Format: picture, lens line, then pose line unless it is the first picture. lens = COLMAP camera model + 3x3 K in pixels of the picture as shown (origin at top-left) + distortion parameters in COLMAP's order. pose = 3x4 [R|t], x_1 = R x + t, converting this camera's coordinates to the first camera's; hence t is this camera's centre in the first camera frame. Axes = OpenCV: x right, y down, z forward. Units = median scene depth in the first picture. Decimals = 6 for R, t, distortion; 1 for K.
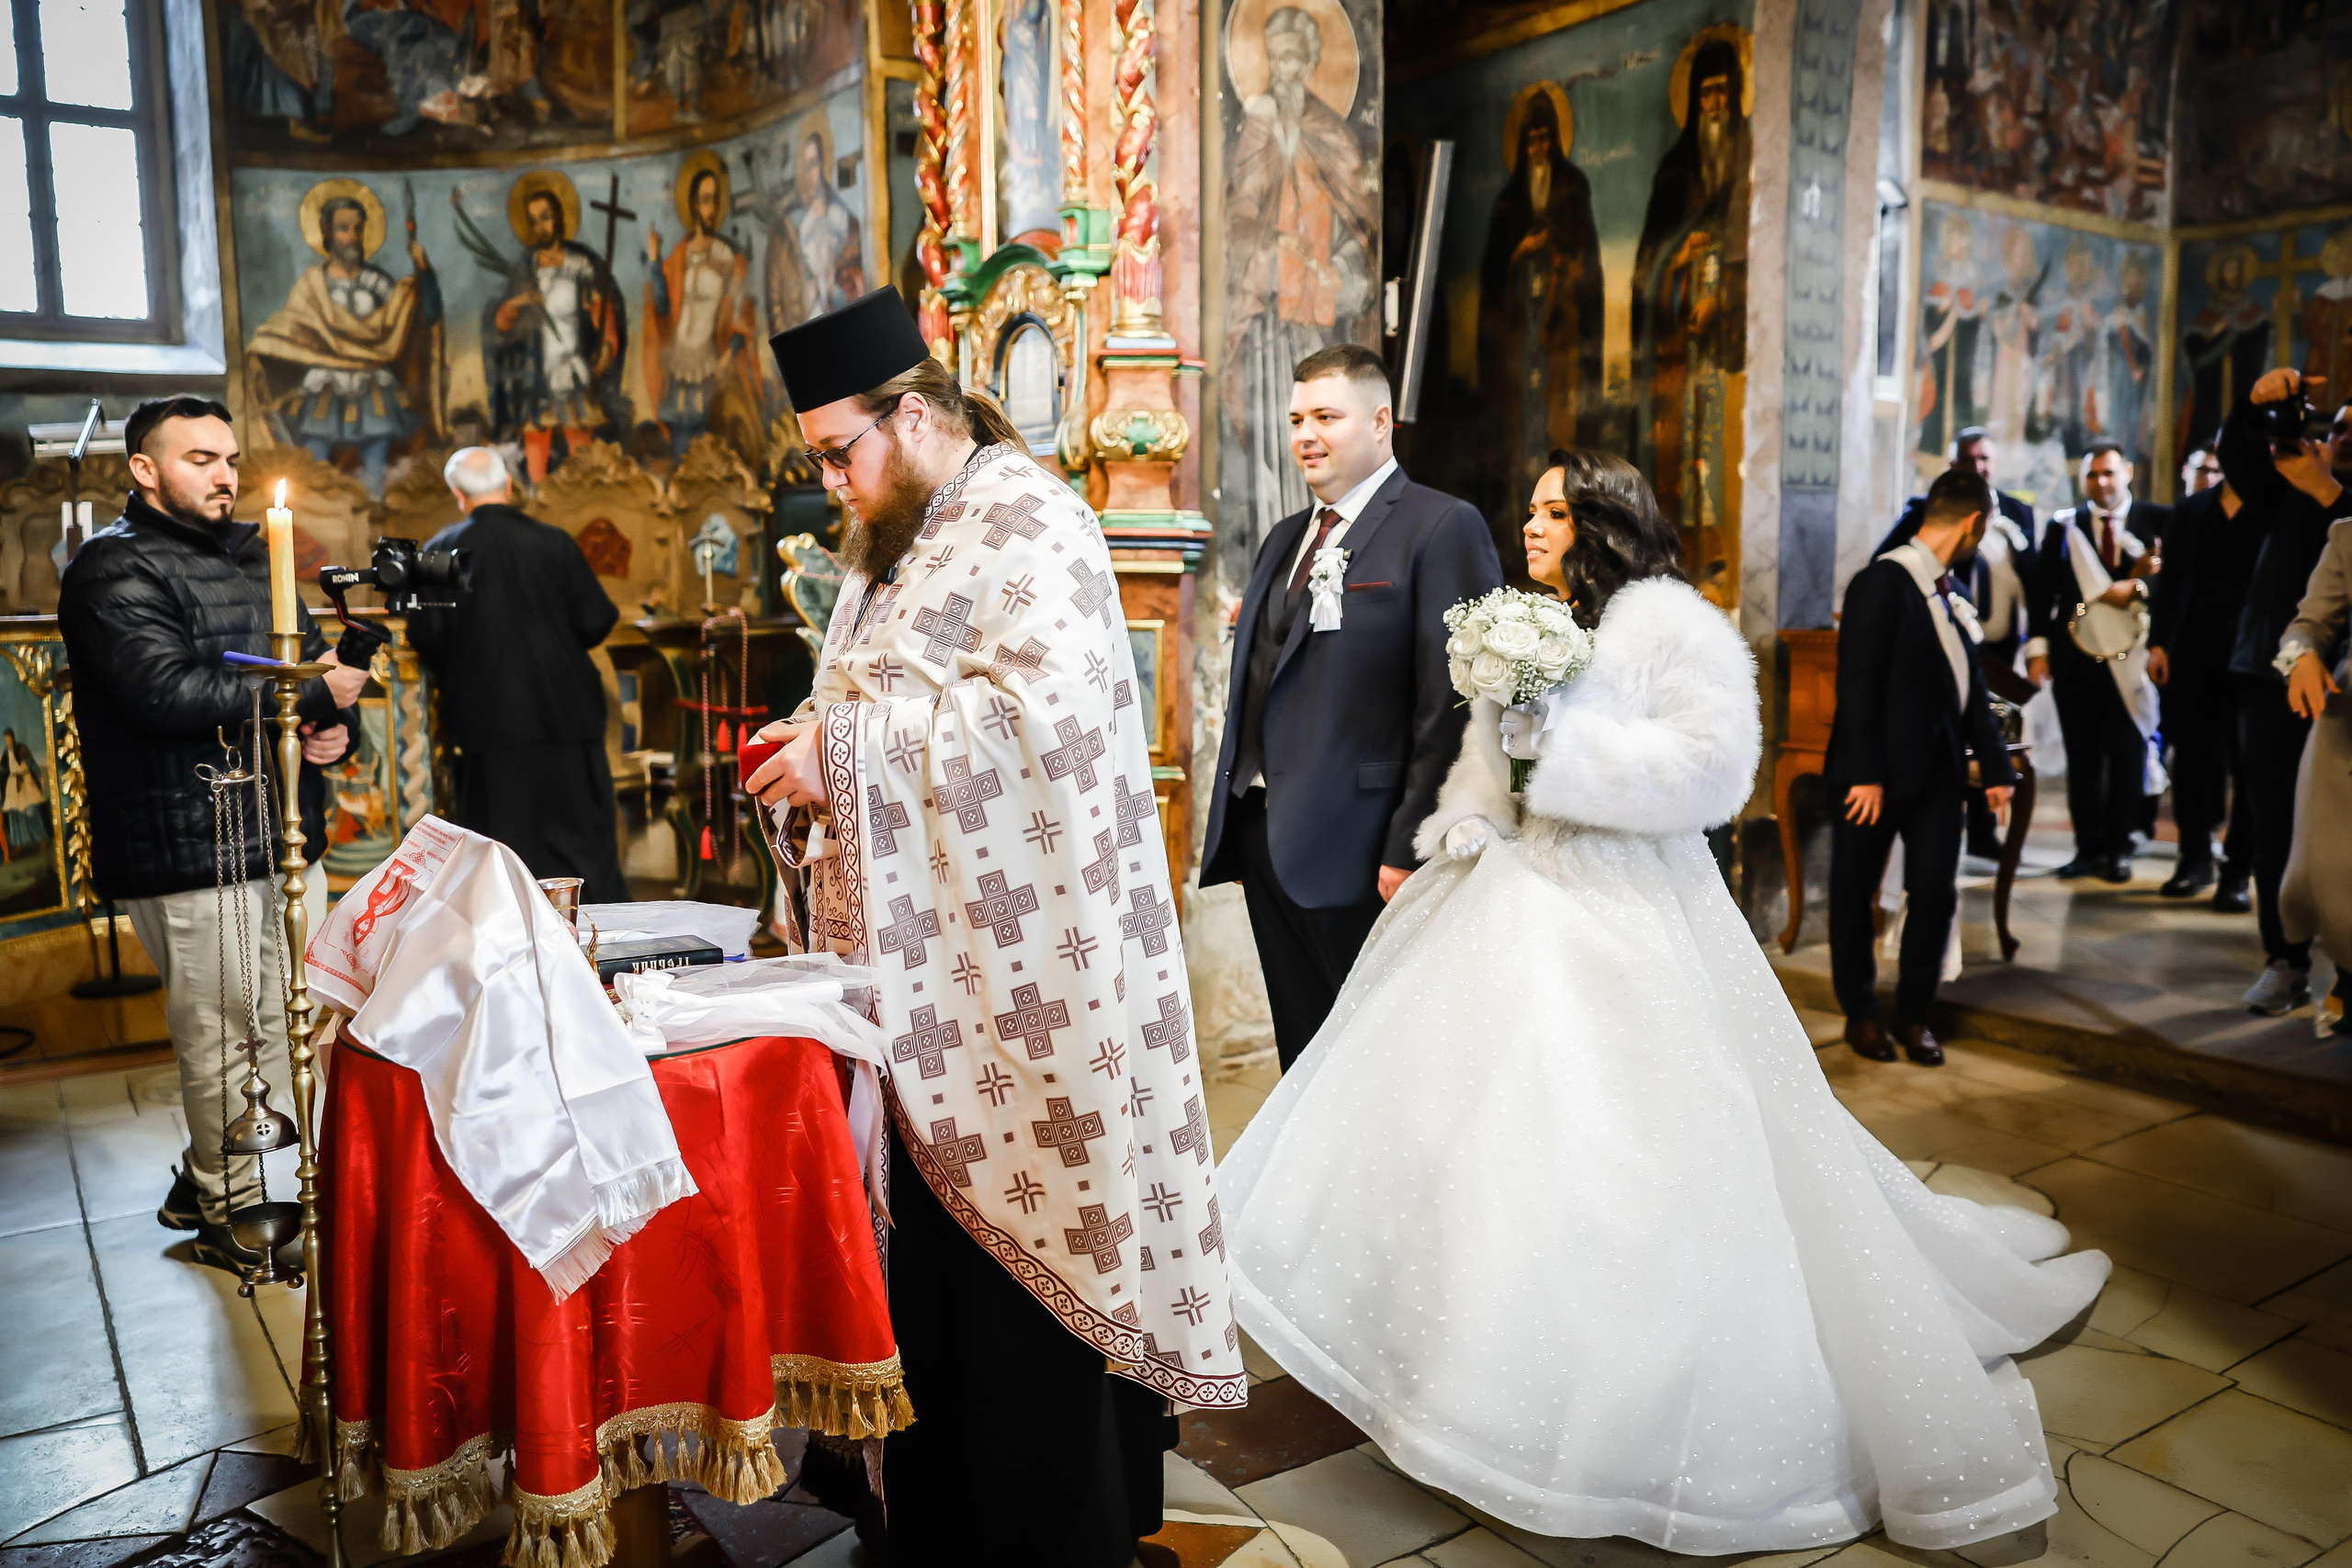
lens RADIAL K [[1826.8, 0, 1178.7], [0, 1826.8, 780.9], [0, 0, 1]] dist [0.002272, -0.005787]
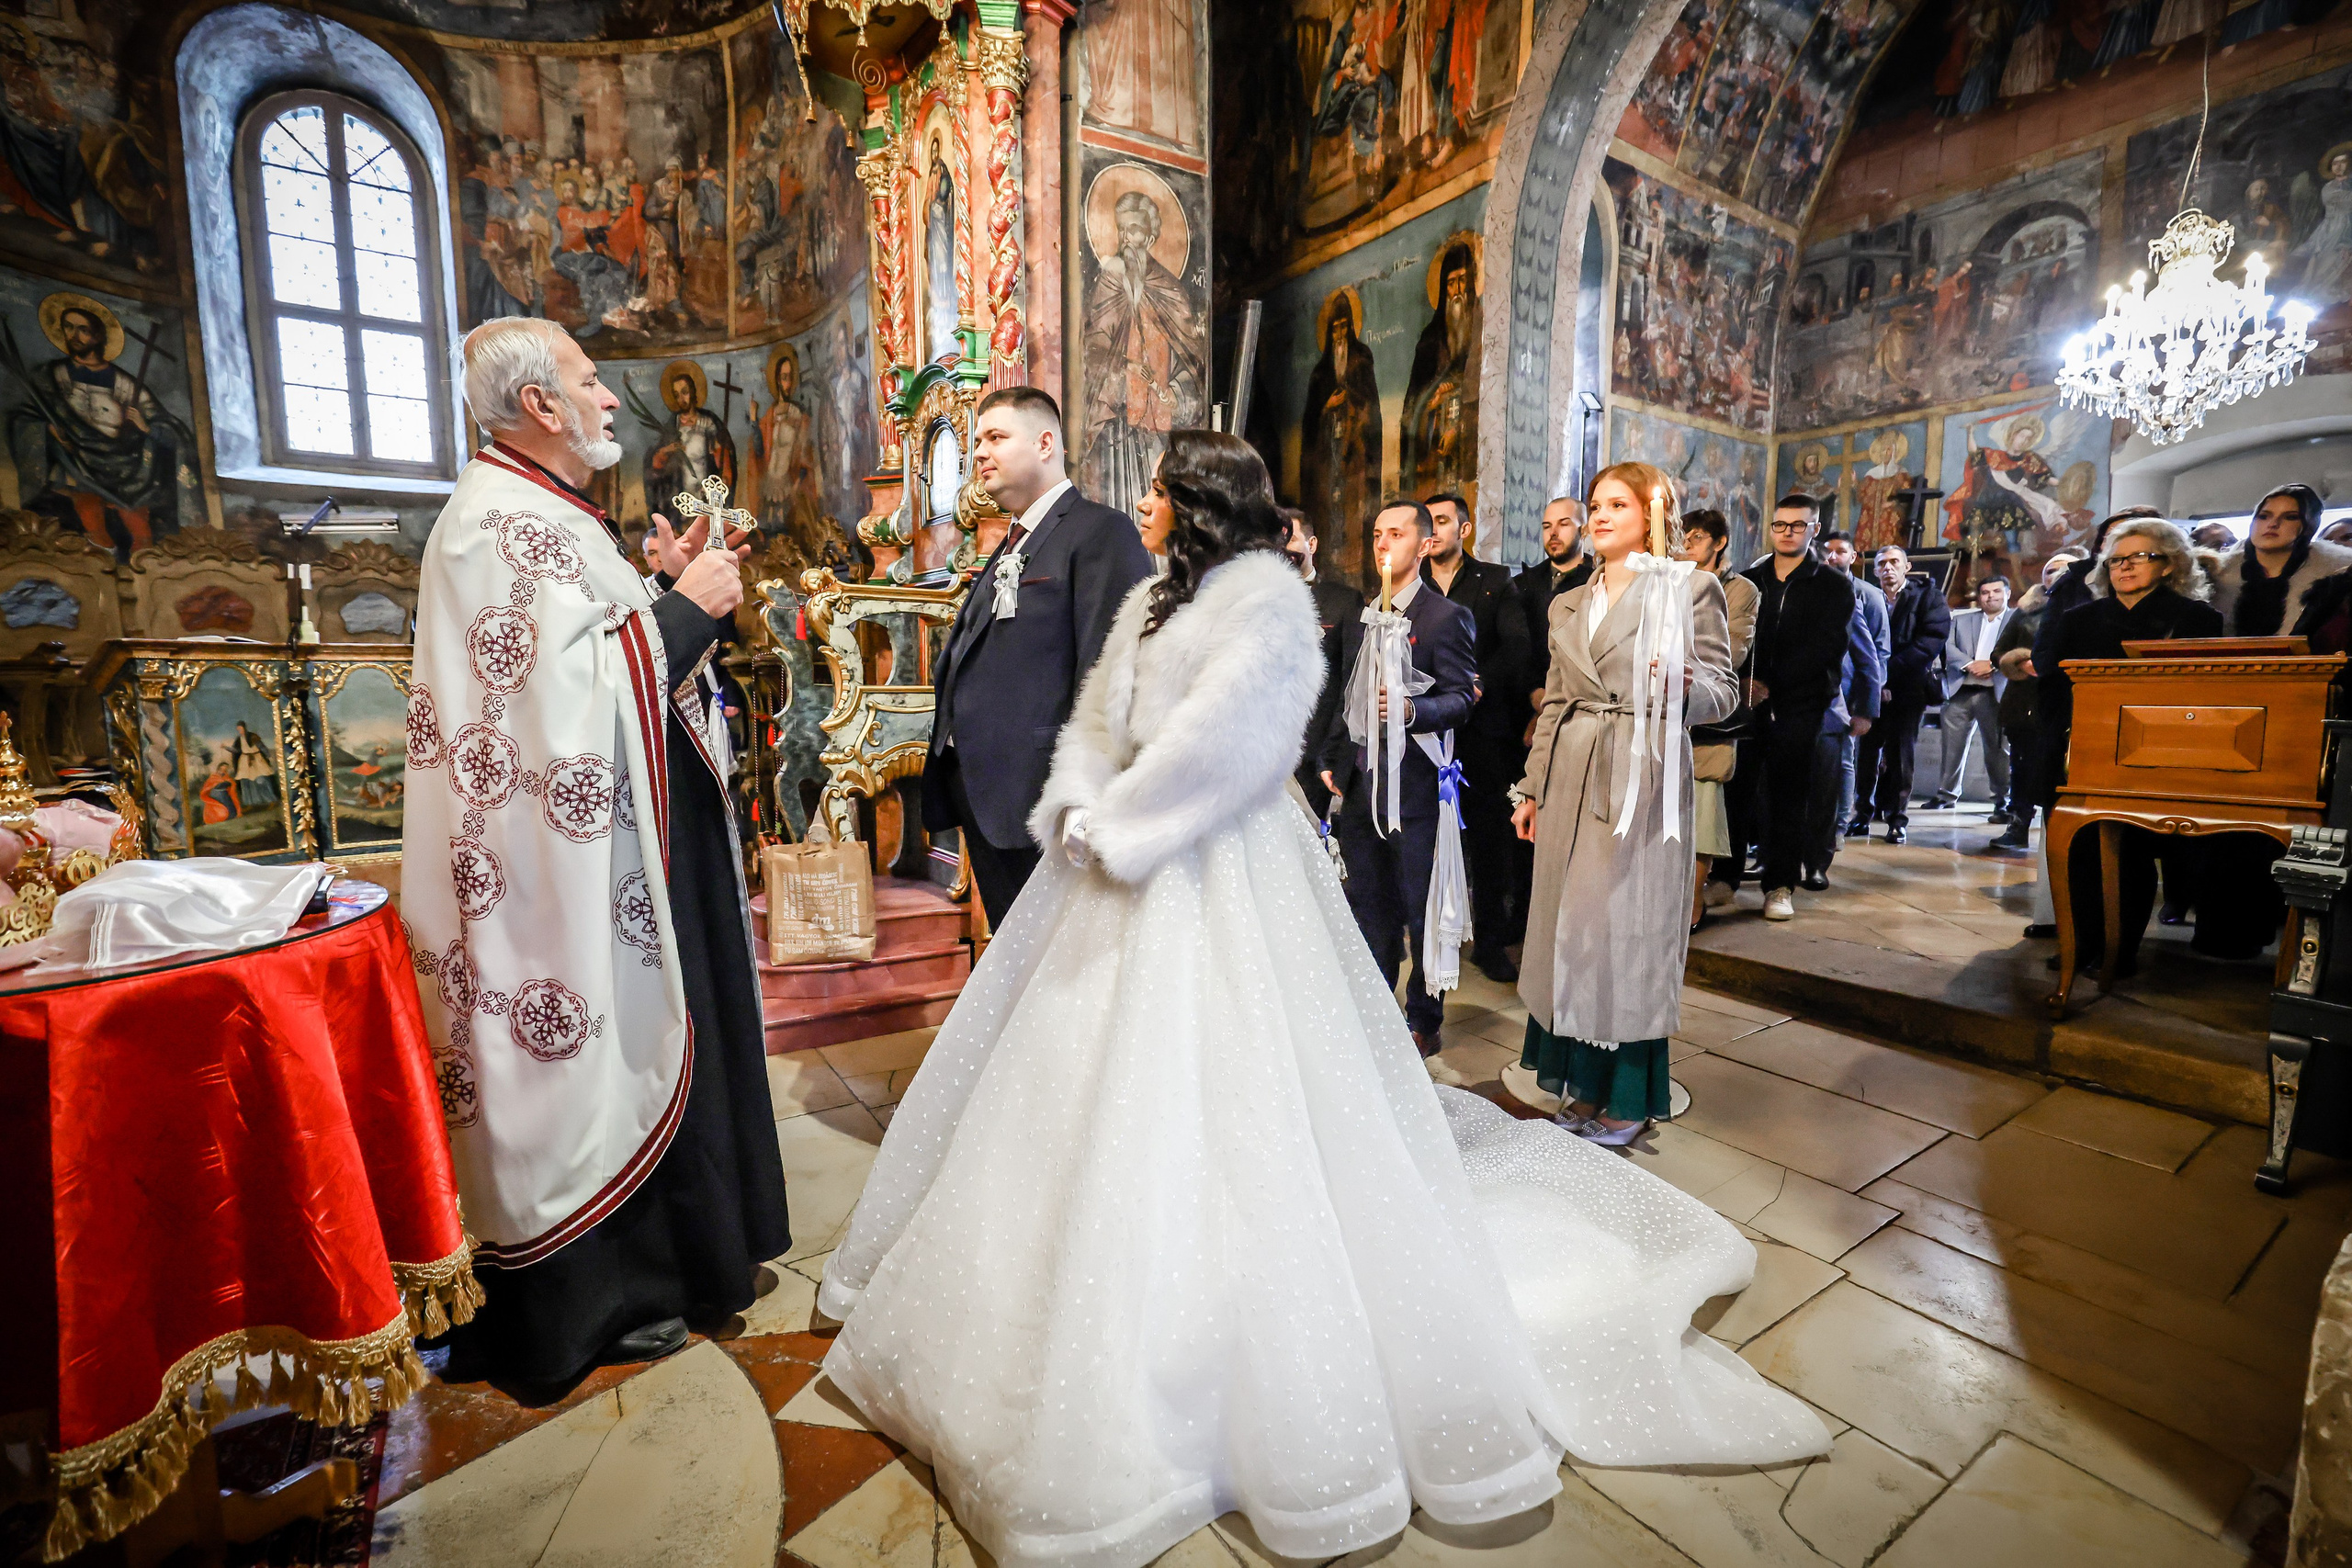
lens RADIAL K [[1049.6, 0, 1187.3], [0, 1049.6, 794.0], [0, 0, 1]] dist [-0.000289, -0.000318]
pose [[0.999941, 0.010328, -0.003291, 0.090575], [-0.010325, 0.999946, 0.000949, 0.018747], [0.003301, -0.000915, 0.999994, 0.187709]]
